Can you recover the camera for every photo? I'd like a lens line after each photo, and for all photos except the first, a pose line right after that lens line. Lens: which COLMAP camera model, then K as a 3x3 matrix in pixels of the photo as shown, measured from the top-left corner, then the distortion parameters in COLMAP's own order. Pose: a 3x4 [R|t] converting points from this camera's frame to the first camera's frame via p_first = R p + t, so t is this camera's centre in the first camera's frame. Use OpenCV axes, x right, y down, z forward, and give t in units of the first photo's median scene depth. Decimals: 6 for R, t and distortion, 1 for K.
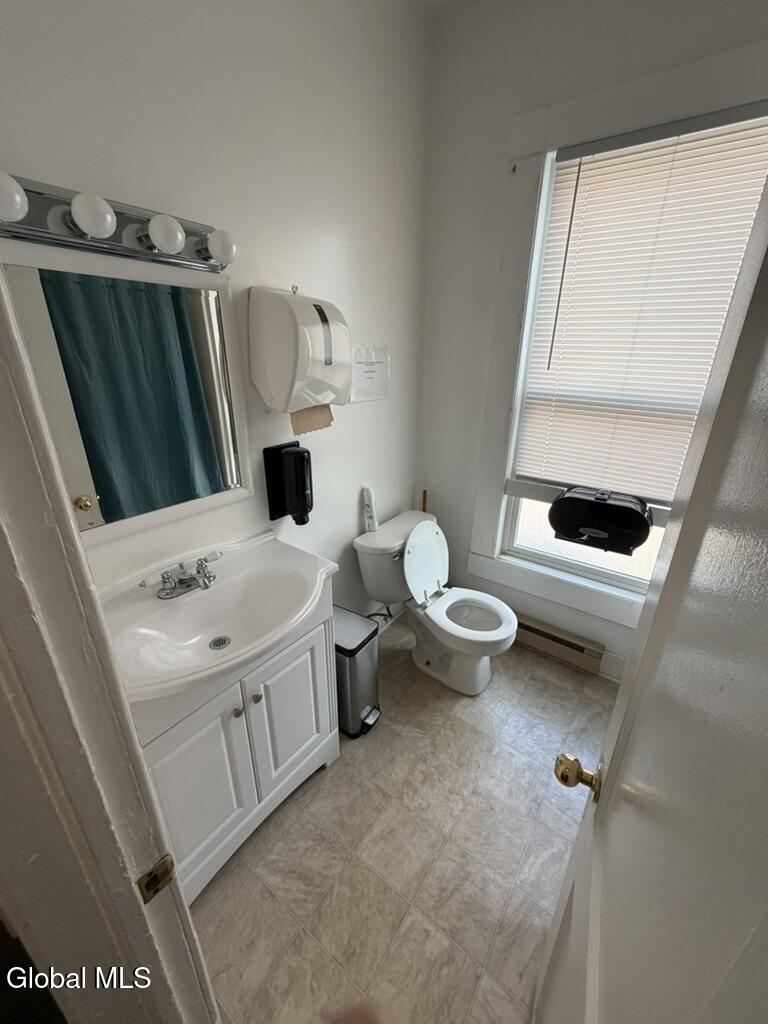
lens RADIAL K [[408.4, 0, 385.9], [0, 408.4, 512.6], [0, 0, 1]] dist [-0.000961, 0.000051]
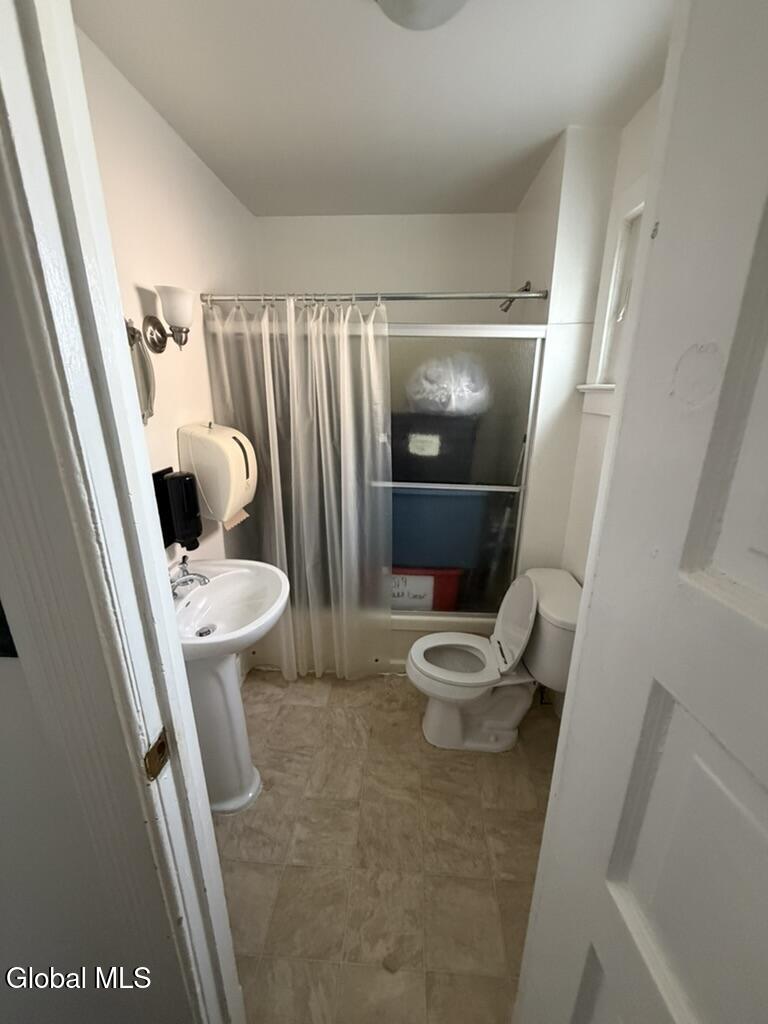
lens RADIAL K [[408.4, 0, 385.9], [0, 408.4, 511.8], [0, 0, 1]] dist [-0.000961, 0.000051]
pose [[-0.543762, -0.268873, 0.795003, -0.308459], [0.295324, 0.825398, 0.481147, -0.360076], [-0.785561, 0.496413, -0.369415, 0.917138]]
